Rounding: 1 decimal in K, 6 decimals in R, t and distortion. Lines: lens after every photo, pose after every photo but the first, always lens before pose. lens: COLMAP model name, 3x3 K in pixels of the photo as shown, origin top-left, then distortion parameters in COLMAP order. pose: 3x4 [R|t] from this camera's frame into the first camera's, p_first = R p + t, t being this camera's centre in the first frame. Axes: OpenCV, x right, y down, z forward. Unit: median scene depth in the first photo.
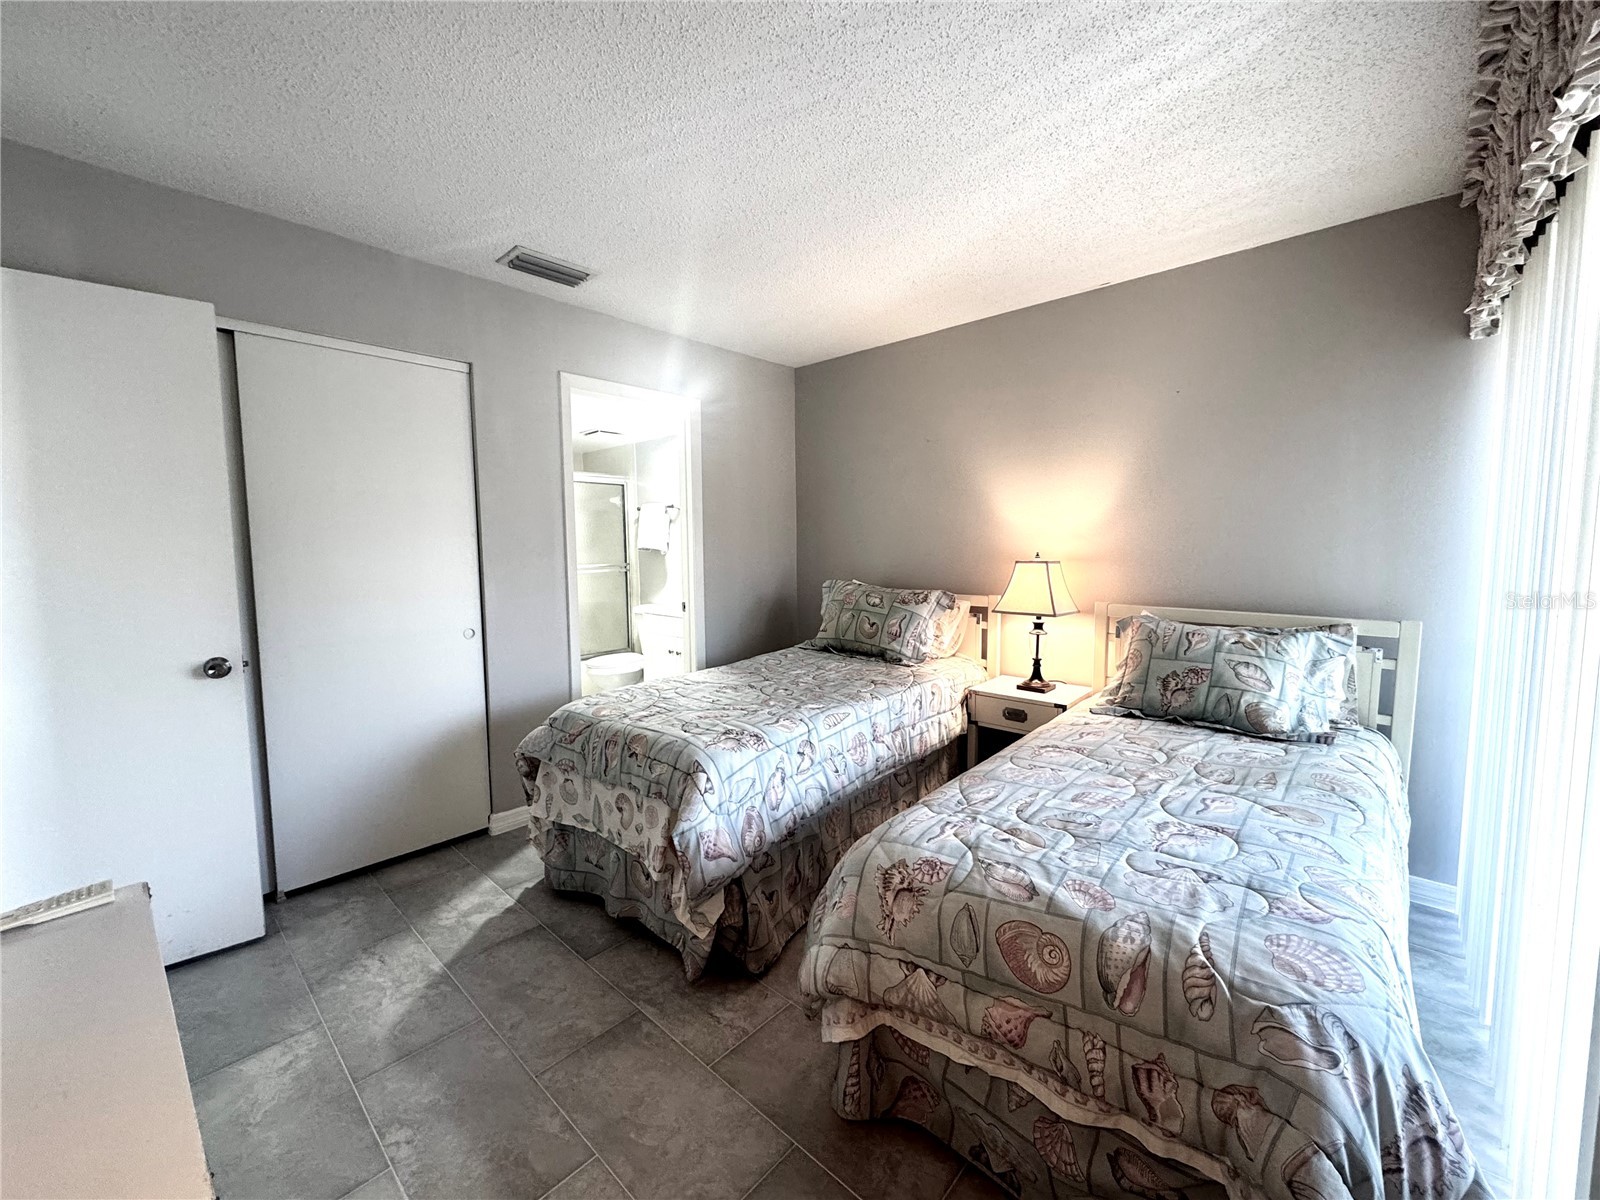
lens RADIAL K [[637.7, 0, 799.1], [0, 637.7, 598.0], [0, 0, 1]] dist [-0.002167, -0.000057]
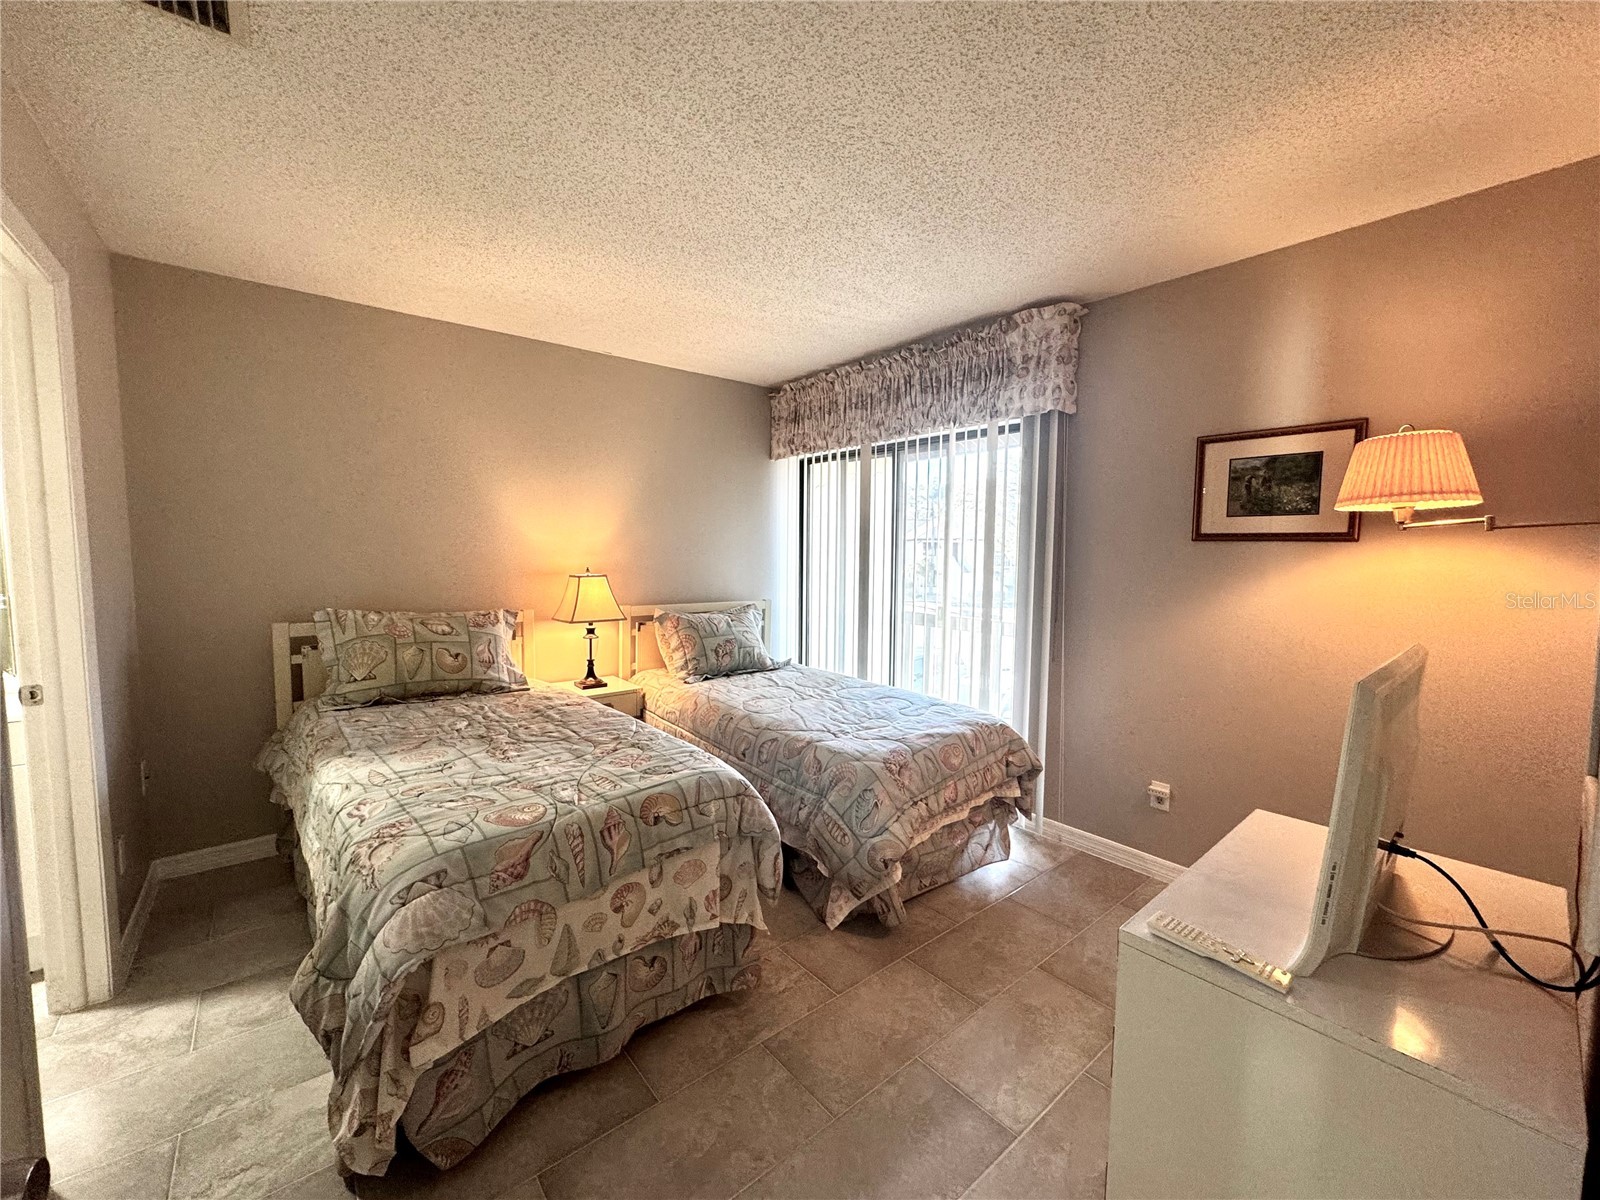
lens RADIAL K [[637.7, 0, 799.5], [0, 637.7, 598.9], [0, 0, 1]] dist [-0.002167, -0.000057]
pose [[0.139371, -0.068843, 0.987844, -0.951363], [0.074196, 0.995502, 0.058909, -0.072691], [-0.987457, 0.065084, 0.143852, 0.615239]]
